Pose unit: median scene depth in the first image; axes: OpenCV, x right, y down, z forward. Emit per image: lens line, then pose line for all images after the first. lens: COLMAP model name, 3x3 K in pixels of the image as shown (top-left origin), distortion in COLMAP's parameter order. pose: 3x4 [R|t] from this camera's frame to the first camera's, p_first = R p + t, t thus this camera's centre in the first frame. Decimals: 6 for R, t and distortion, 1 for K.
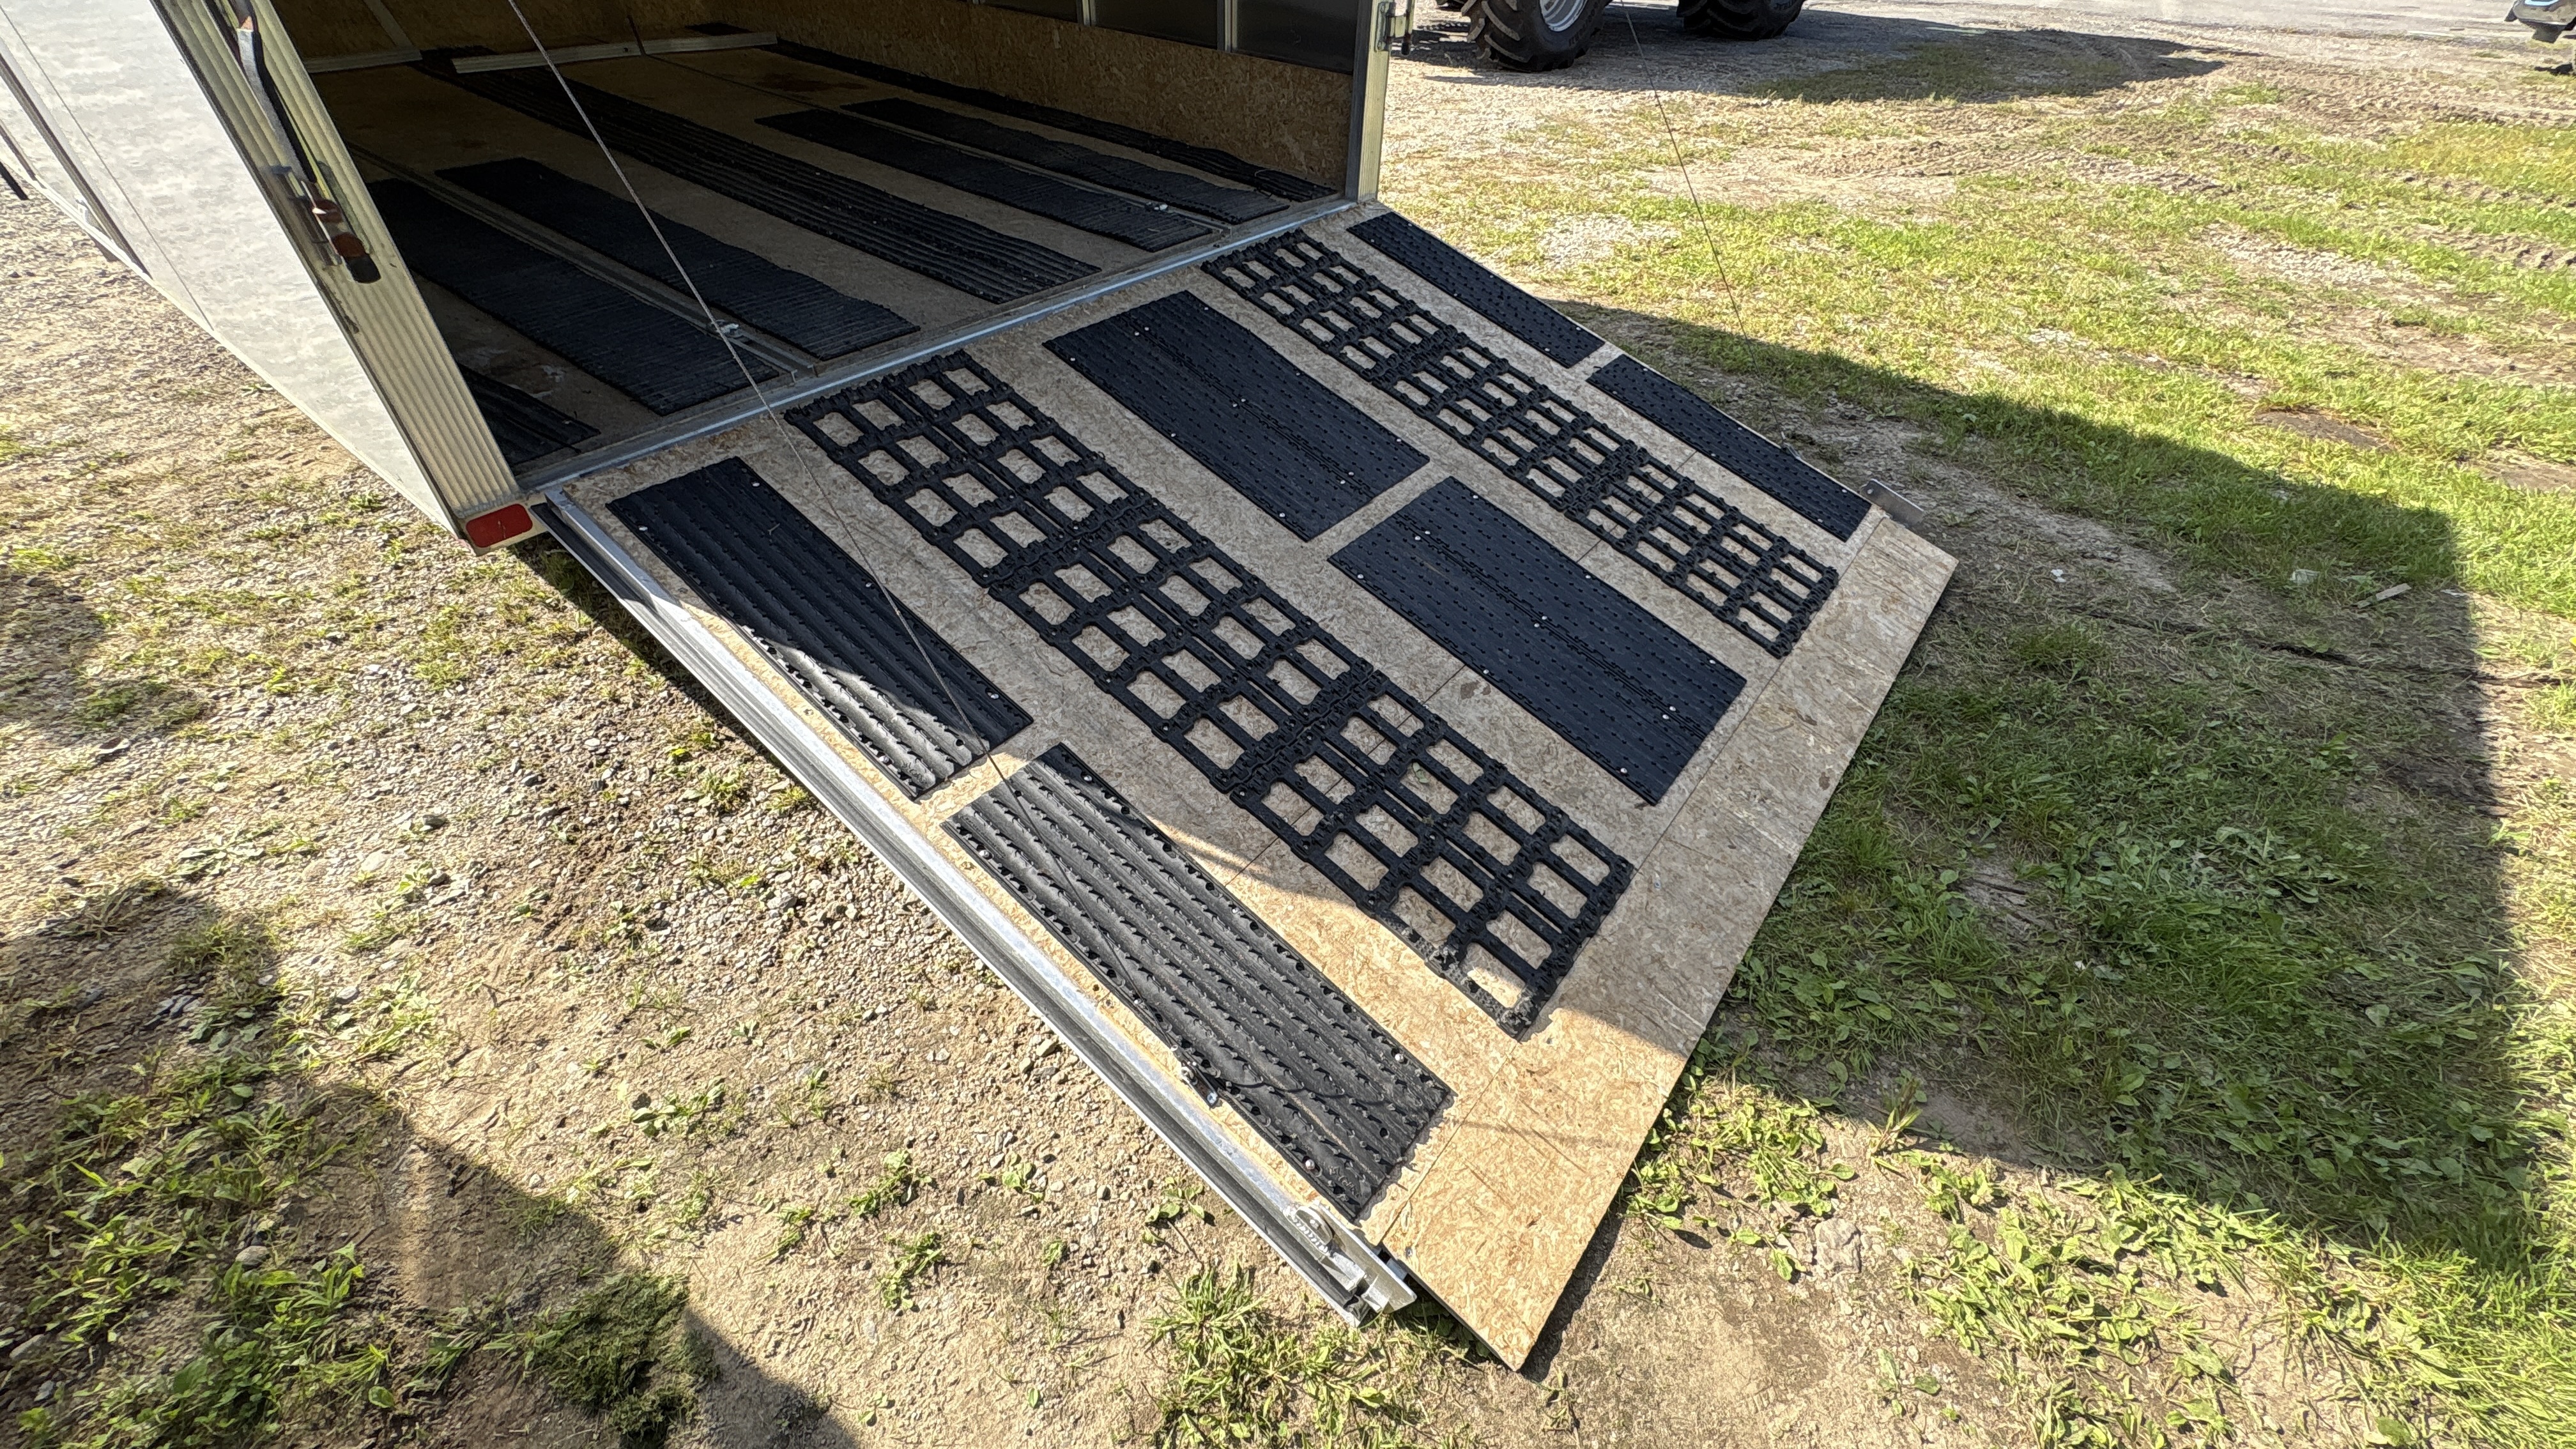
lens RADIAL K [[1025.5, 0, 1289.5], [0, 1025.5, 731.1], [0, 0, 1]] dist [0.002279, 0.000186]
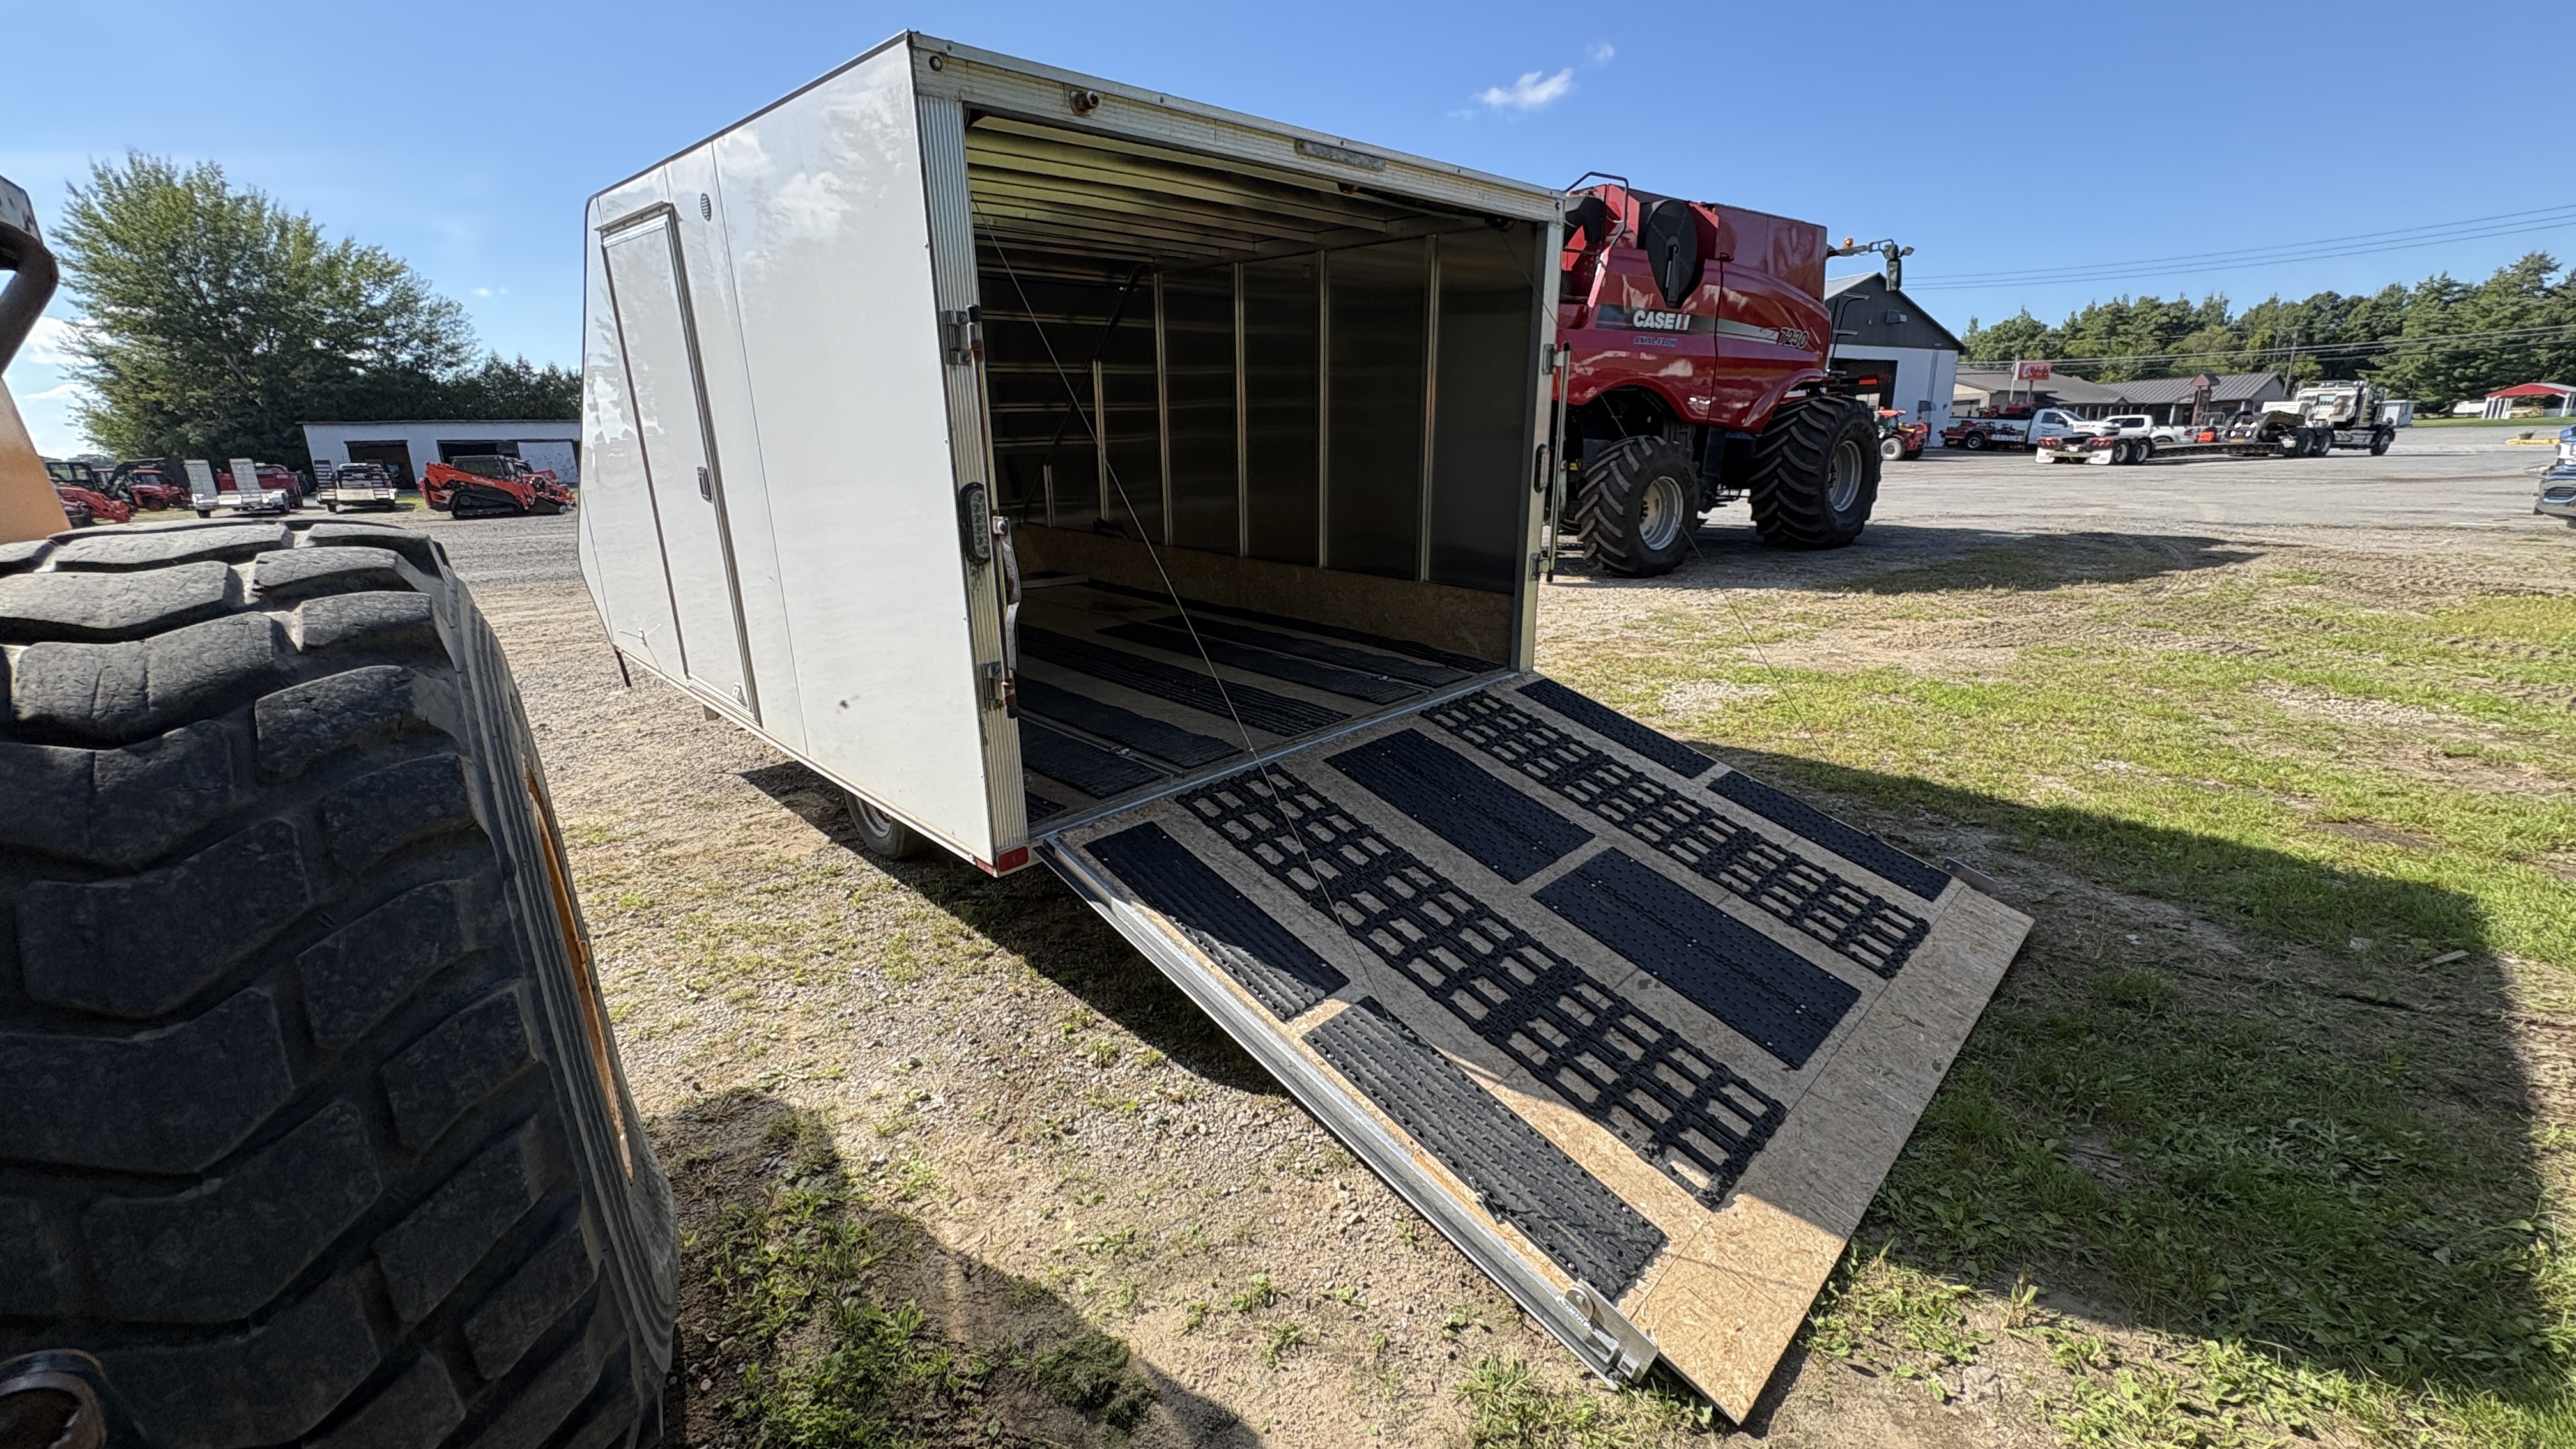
lens RADIAL K [[1024.6, 0, 1288.9], [0, 1024.6, 726.4], [0, 0, 1]] dist [-0.000720, -0.000116]
pose [[0.992603, -0.009798, -0.121006, -0.108008], [-0.041233, 0.910277, -0.411942, 0.192581], [0.114185, 0.413884, 0.903140, -0.369637]]
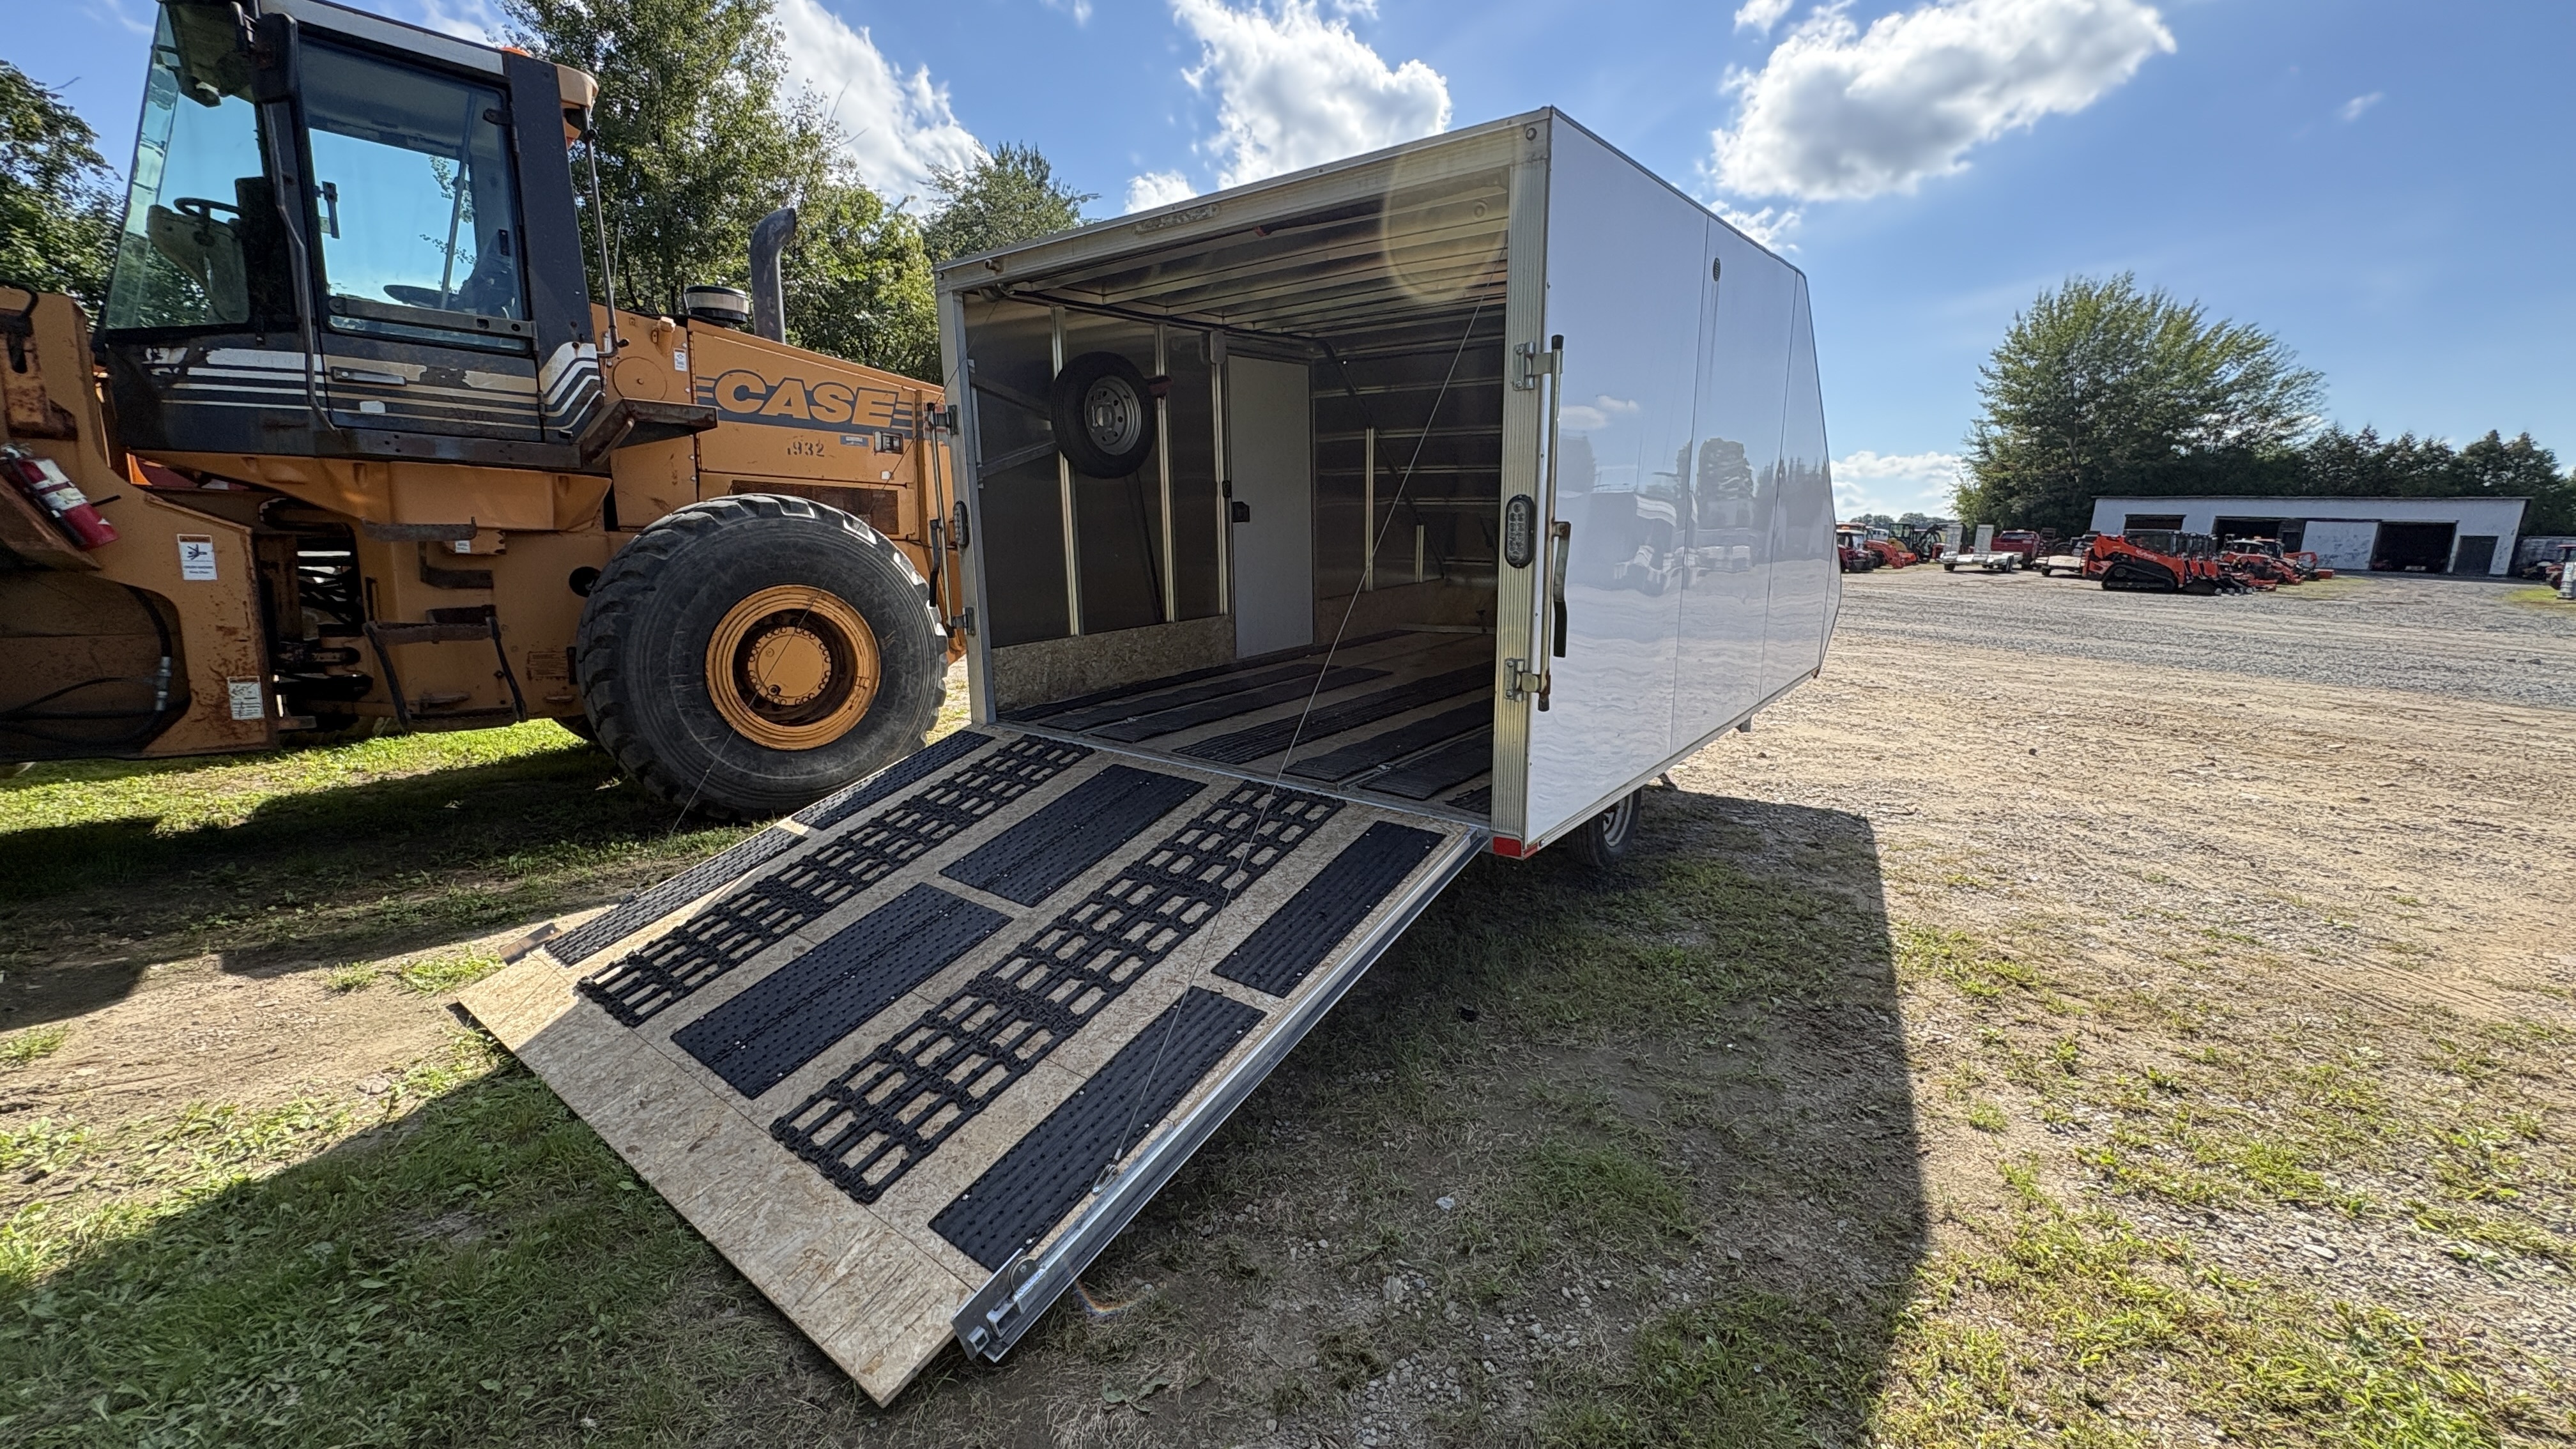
lens RADIAL K [[1024.6, 0, 1288.9], [0, 1024.6, 726.4], [0, 0, 1]] dist [-0.000720, -0.000116]
pose [[-0.002753, 0.182758, -0.983154, 1.351732], [-0.662507, 0.736104, 0.138689, -0.822027], [0.749050, 0.651729, 0.119052, 0.950702]]
